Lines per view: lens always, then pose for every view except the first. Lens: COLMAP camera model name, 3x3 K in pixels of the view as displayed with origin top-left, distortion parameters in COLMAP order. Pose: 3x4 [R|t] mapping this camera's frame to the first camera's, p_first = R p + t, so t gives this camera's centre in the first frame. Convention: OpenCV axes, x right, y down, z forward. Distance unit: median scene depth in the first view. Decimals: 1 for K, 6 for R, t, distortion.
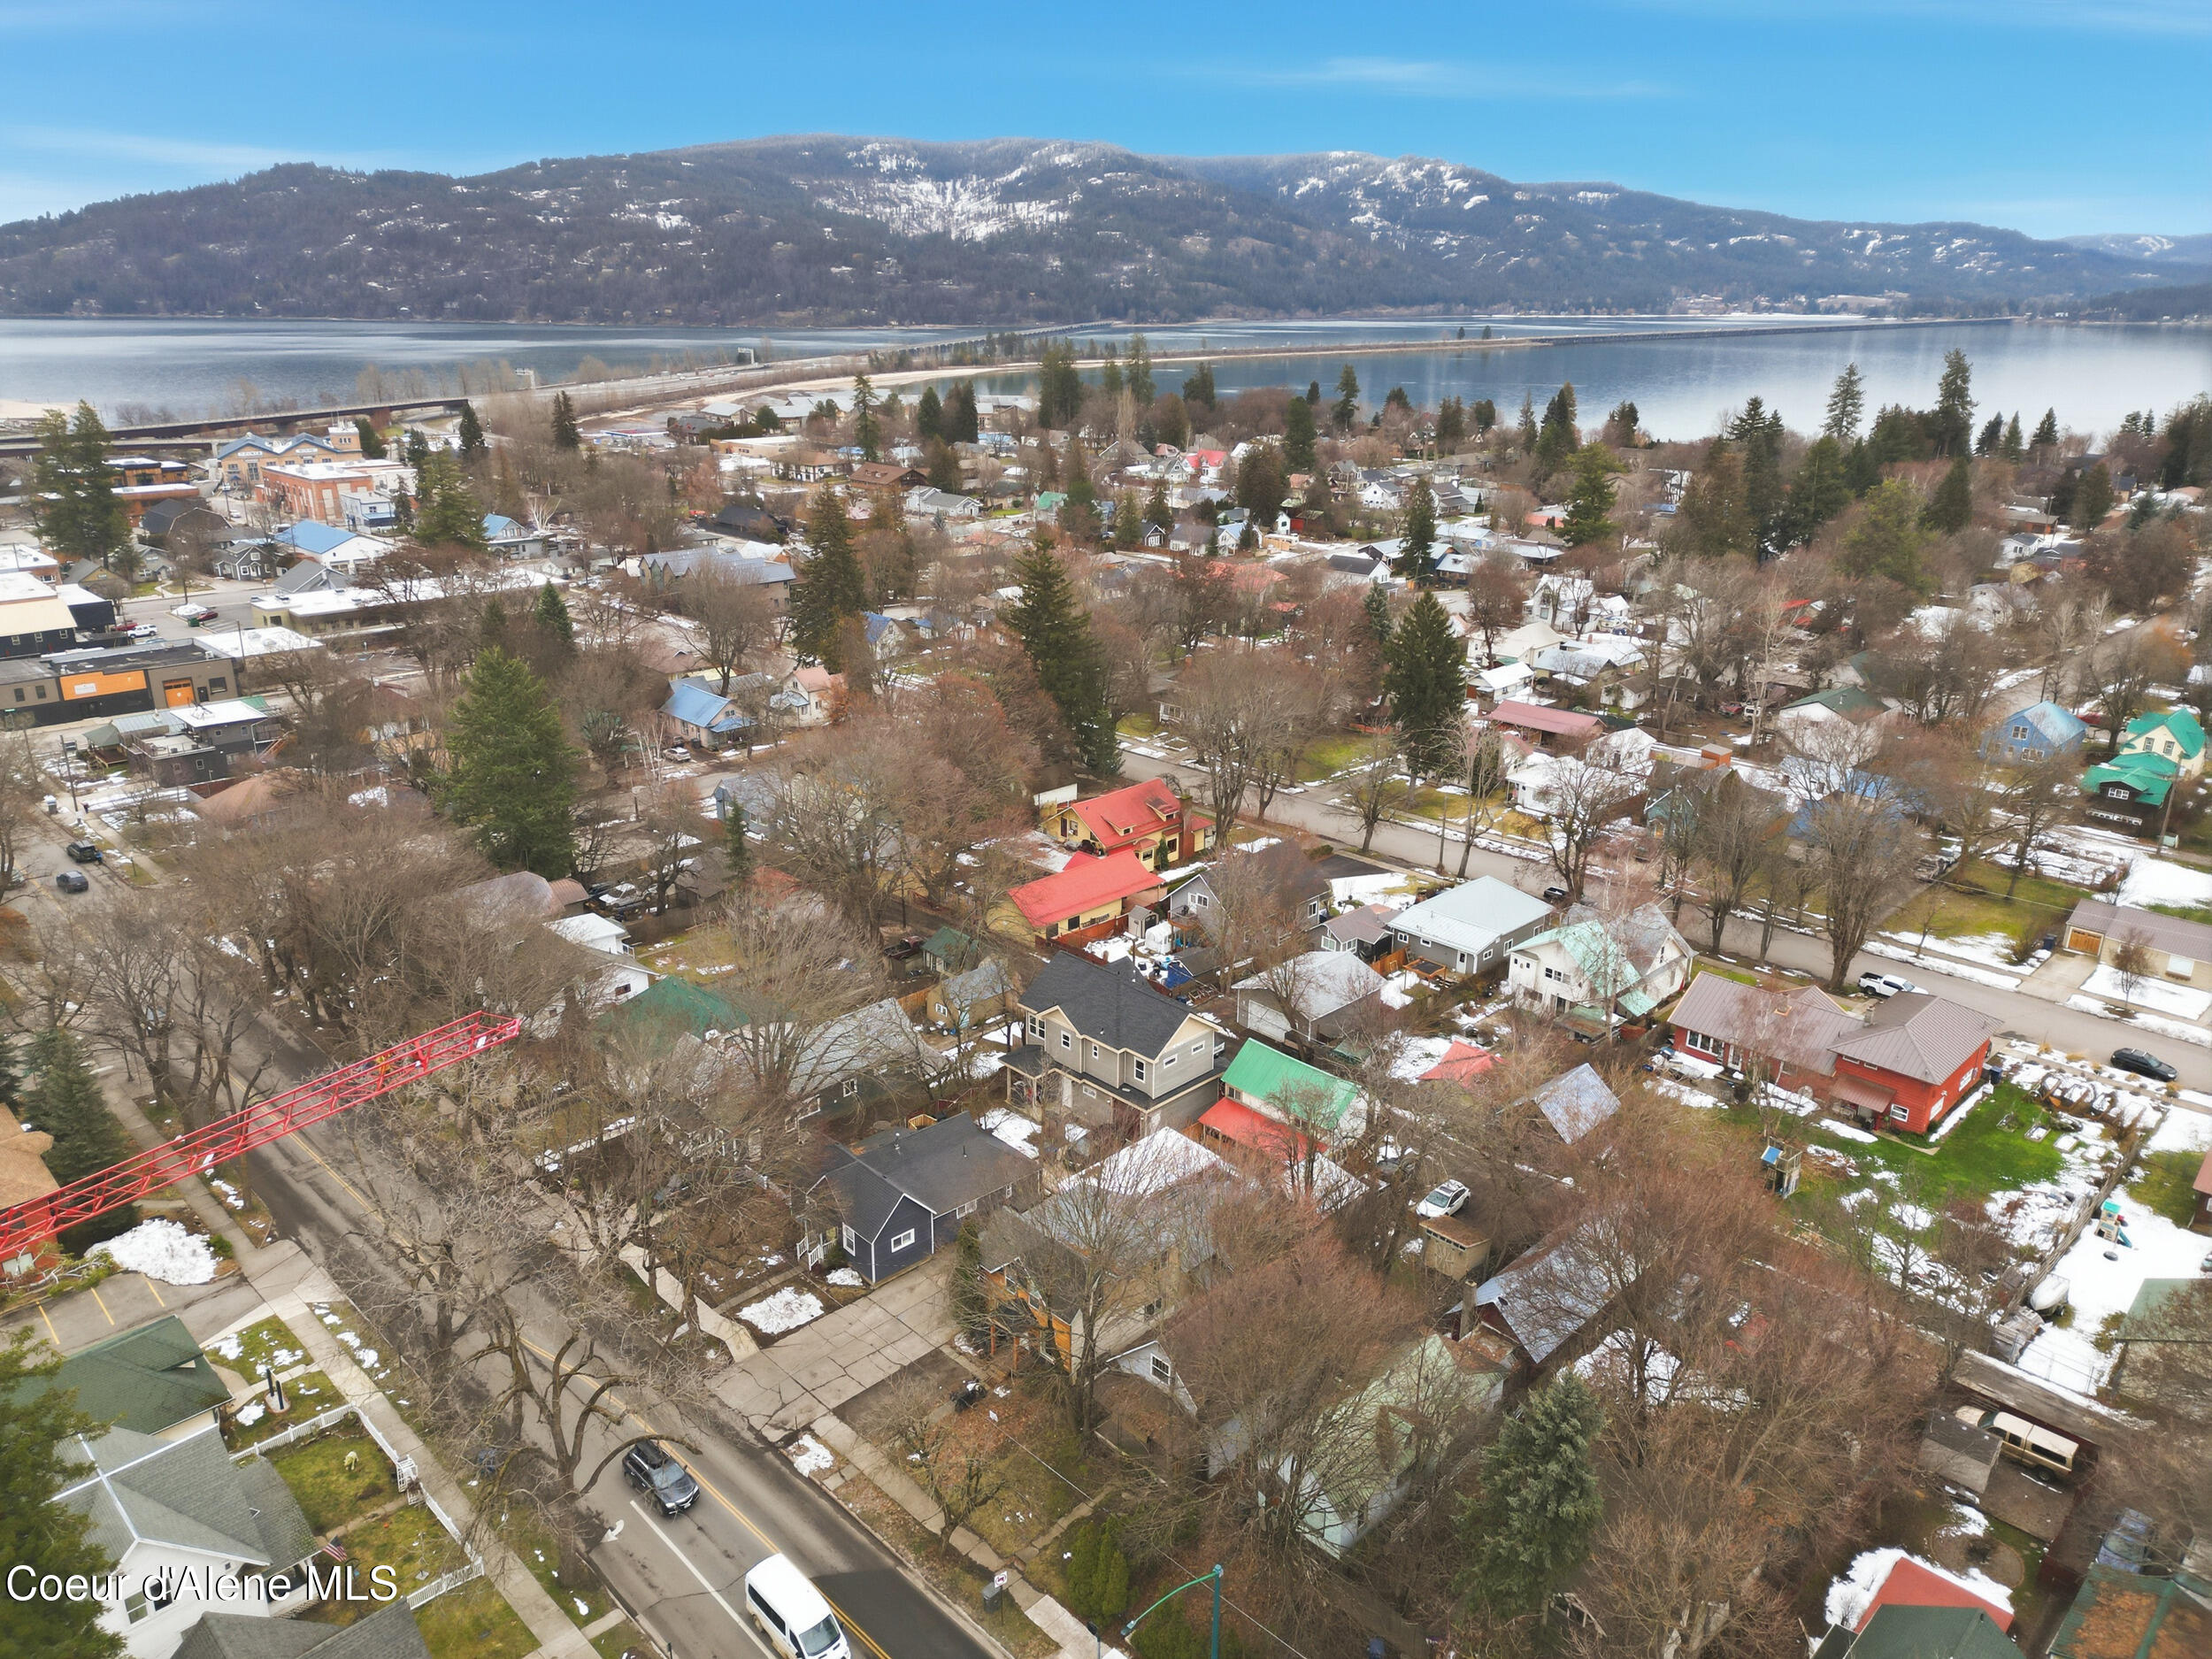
lens RADIAL K [[1525.6, 0, 1101.0], [0, 1525.6, 824.0], [0, 0, 1]] dist [0.096026, -0.108686]
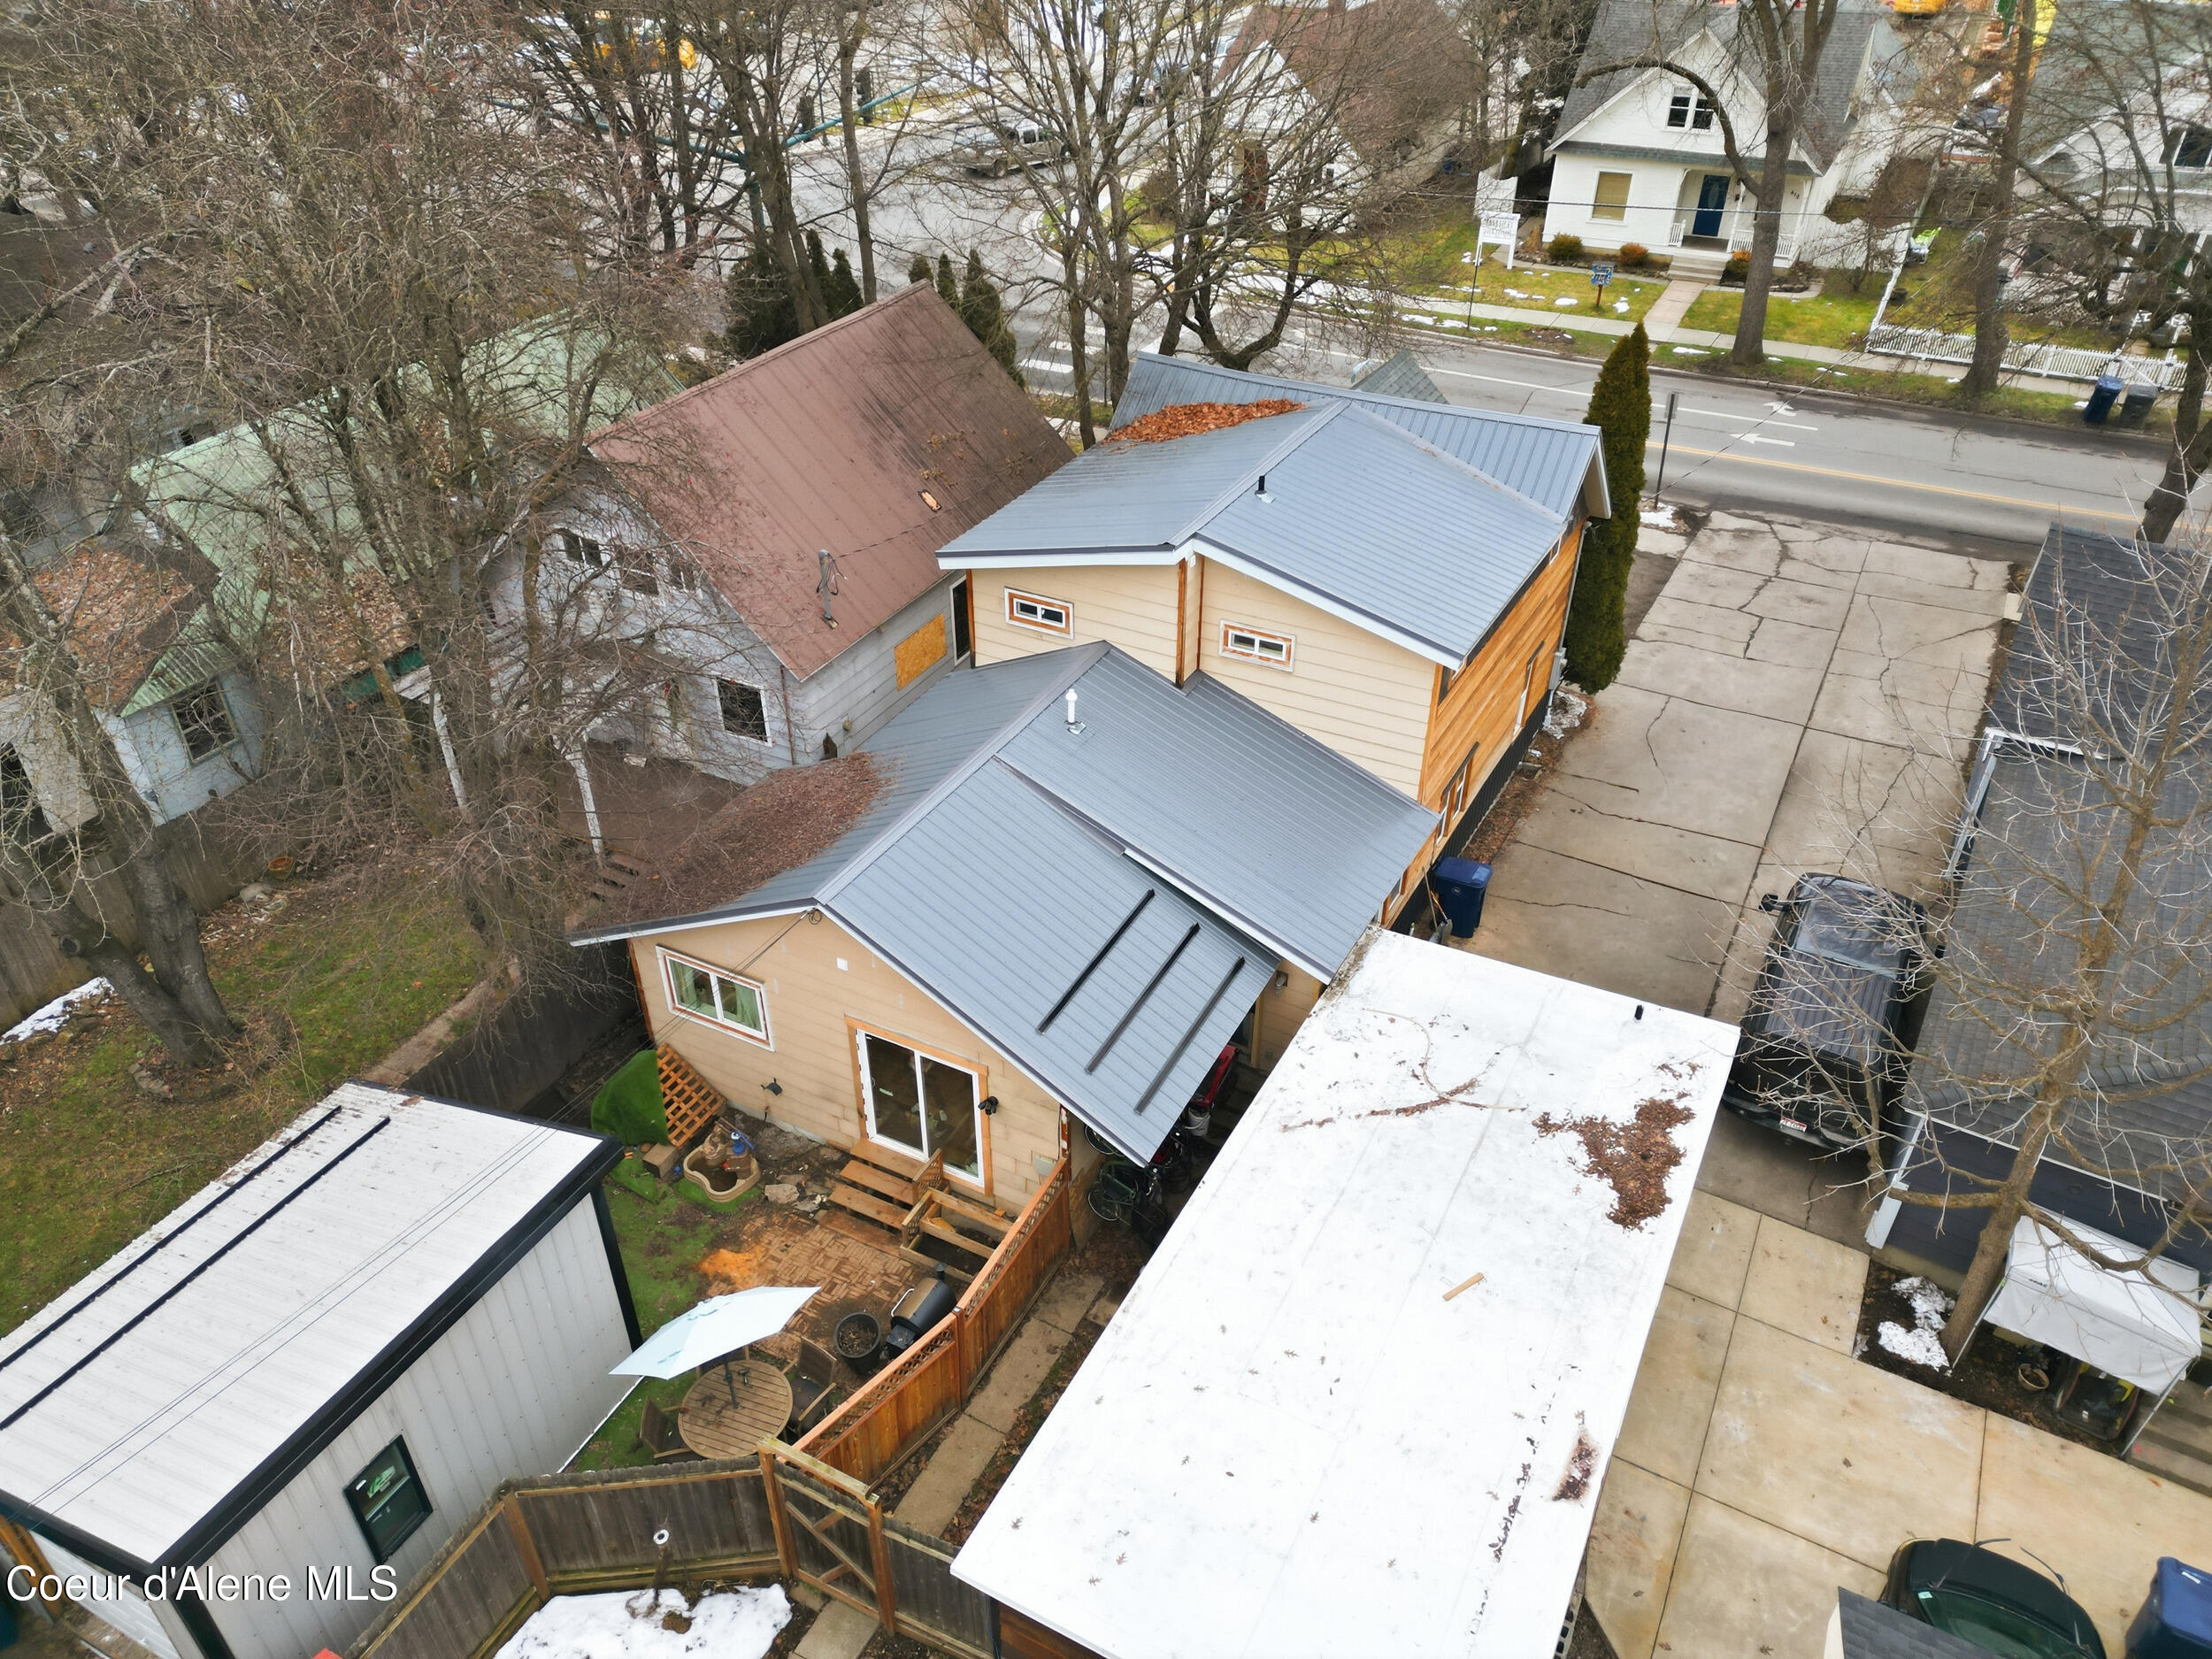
lens RADIAL K [[1525.6, 0, 1101.0], [0, 1525.6, 824.0], [0, 0, 1]] dist [0.096026, -0.108686]
pose [[-0.951429, 0.166788, -0.258773, 0.120253], [-0.117230, 0.580945, 0.805456, 0.085675], [0.284674, 0.796671, -0.533176, 1.319258]]
